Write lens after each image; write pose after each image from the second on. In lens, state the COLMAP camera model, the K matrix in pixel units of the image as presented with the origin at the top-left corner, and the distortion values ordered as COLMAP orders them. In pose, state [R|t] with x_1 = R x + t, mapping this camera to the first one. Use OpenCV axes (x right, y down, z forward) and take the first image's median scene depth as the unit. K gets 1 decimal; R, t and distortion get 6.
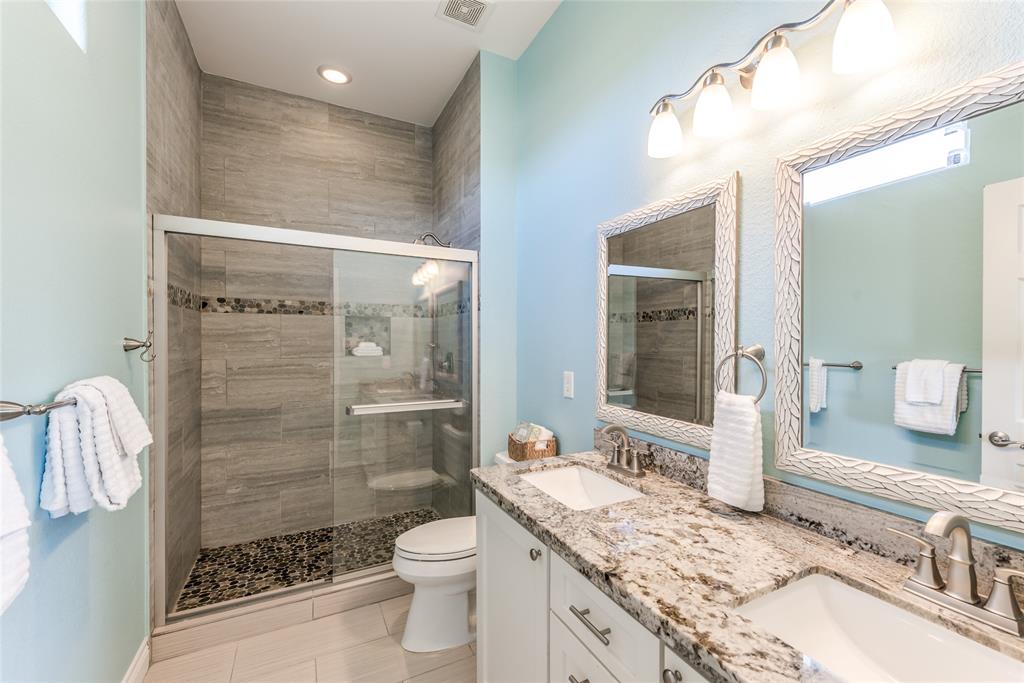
lens RADIAL K [[399.1, 0, 511.8], [0, 399.1, 338.9], [0, 0, 1]] dist [-0.000268, -0.000342]
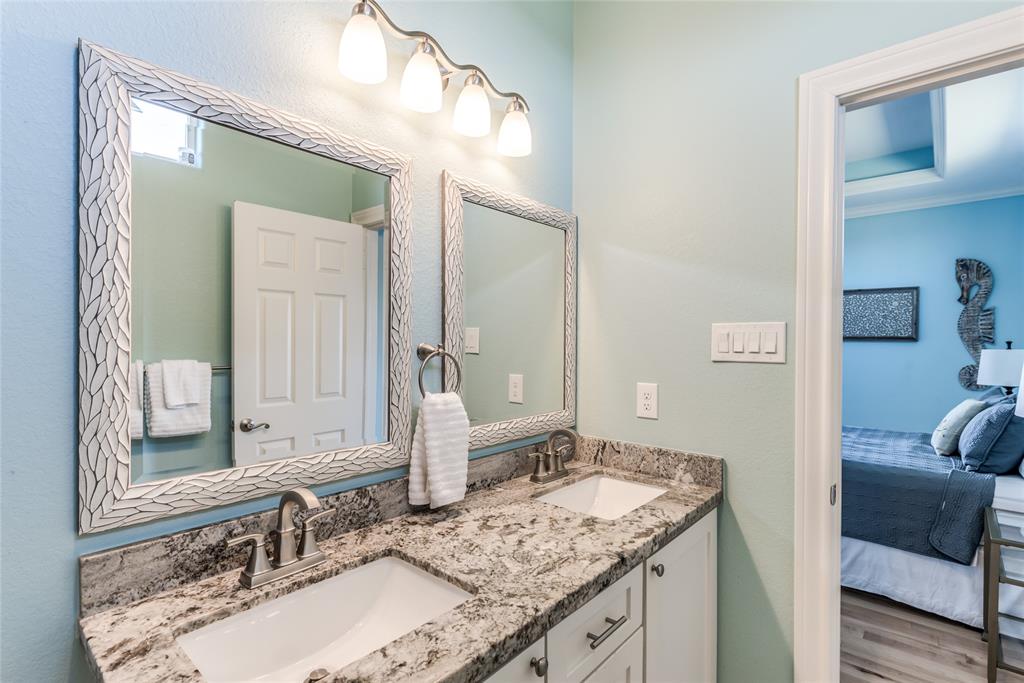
lens RADIAL K [[493.2, 0, 513.6], [0, 493.2, 348.5], [0, 0, 1]] dist [-0.001069, -0.000241]
pose [[-0.363929, -0.015978, 0.931289, -0.640706], [-0.007792, 0.999870, 0.014110, 0.007999], [-0.931394, -0.002121, -0.364007, 1.274725]]
